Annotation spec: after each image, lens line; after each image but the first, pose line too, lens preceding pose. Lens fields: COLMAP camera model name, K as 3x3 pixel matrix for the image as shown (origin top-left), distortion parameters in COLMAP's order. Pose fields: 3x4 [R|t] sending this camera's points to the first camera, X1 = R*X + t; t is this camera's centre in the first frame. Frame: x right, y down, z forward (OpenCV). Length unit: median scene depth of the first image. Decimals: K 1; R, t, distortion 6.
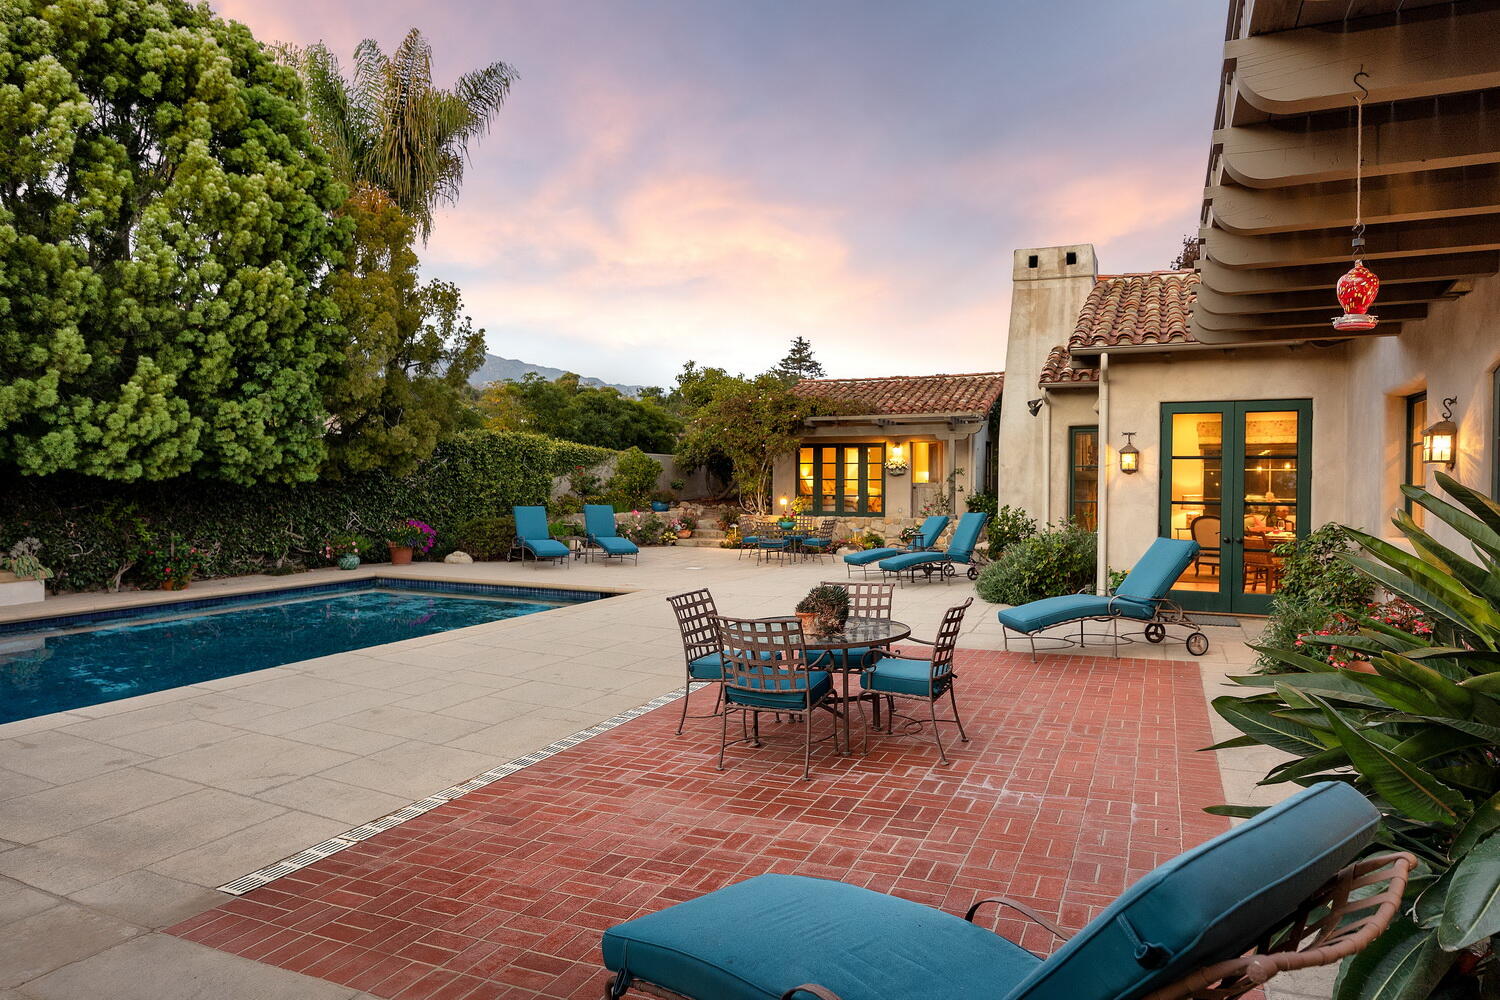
lens RADIAL K [[910.5, 0, 744.6], [0, 910.5, 502.4], [0, 0, 1]] dist [0.000074, 0.000156]
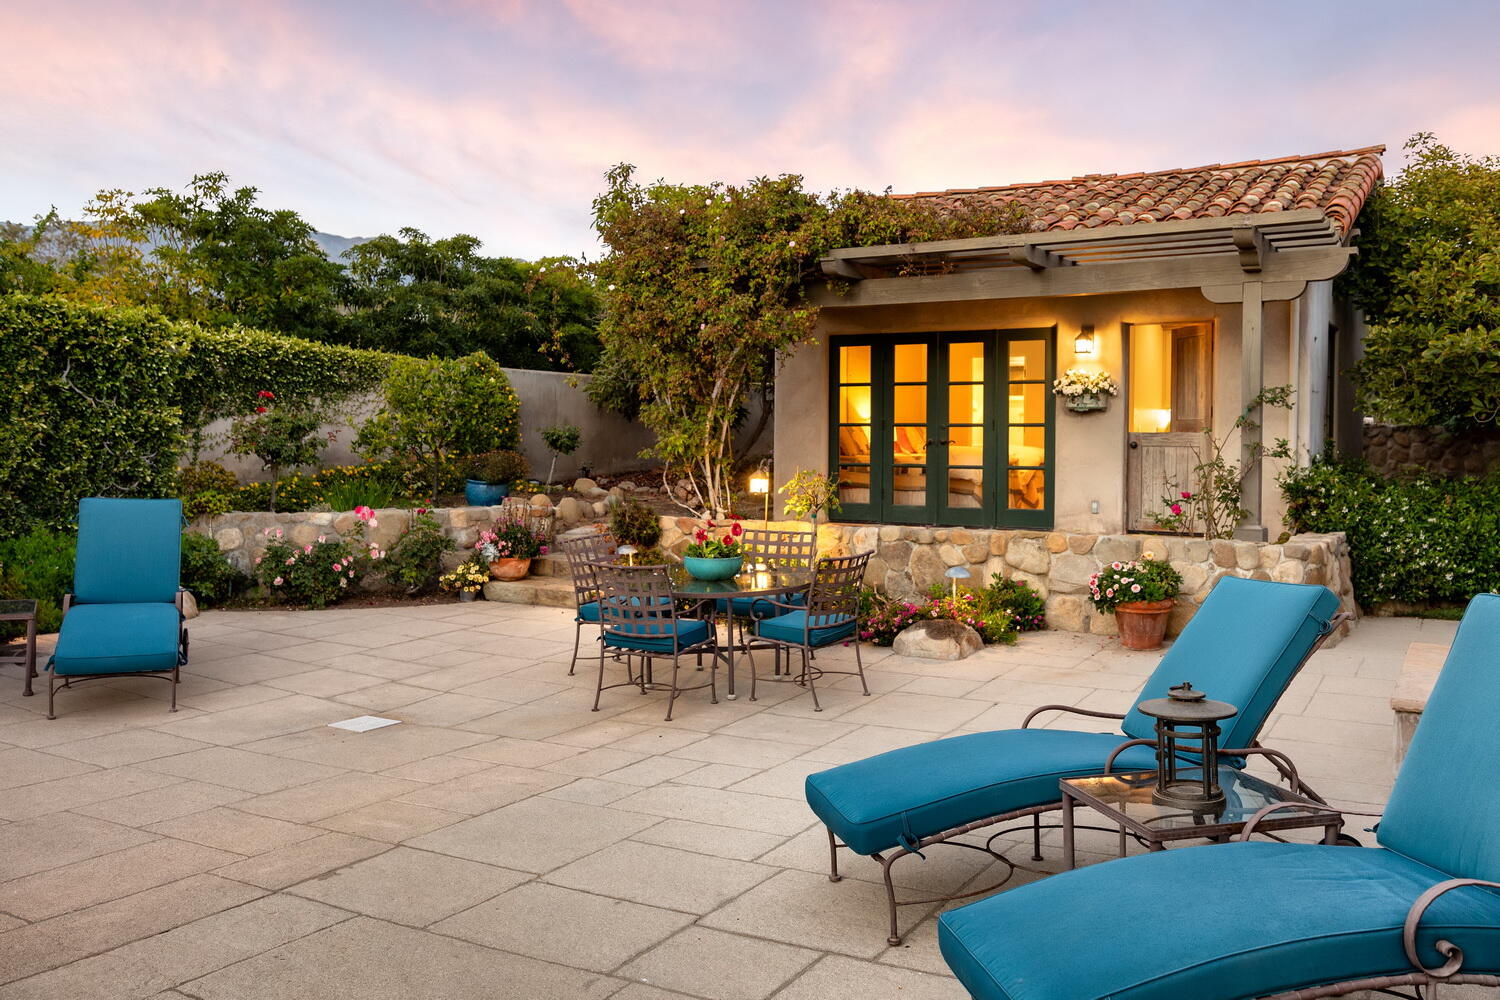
lens RADIAL K [[1270.6, 0, 759.6], [0, 1270.6, 491.2], [0, 0, 1]] dist [0.002282, 0.000076]
pose [[0.996050, 0.003484, -0.088727, 0.081053], [-0.001840, 0.999825, 0.018605, -0.007169], [0.088777, -0.018368, 0.995882, 0.471972]]
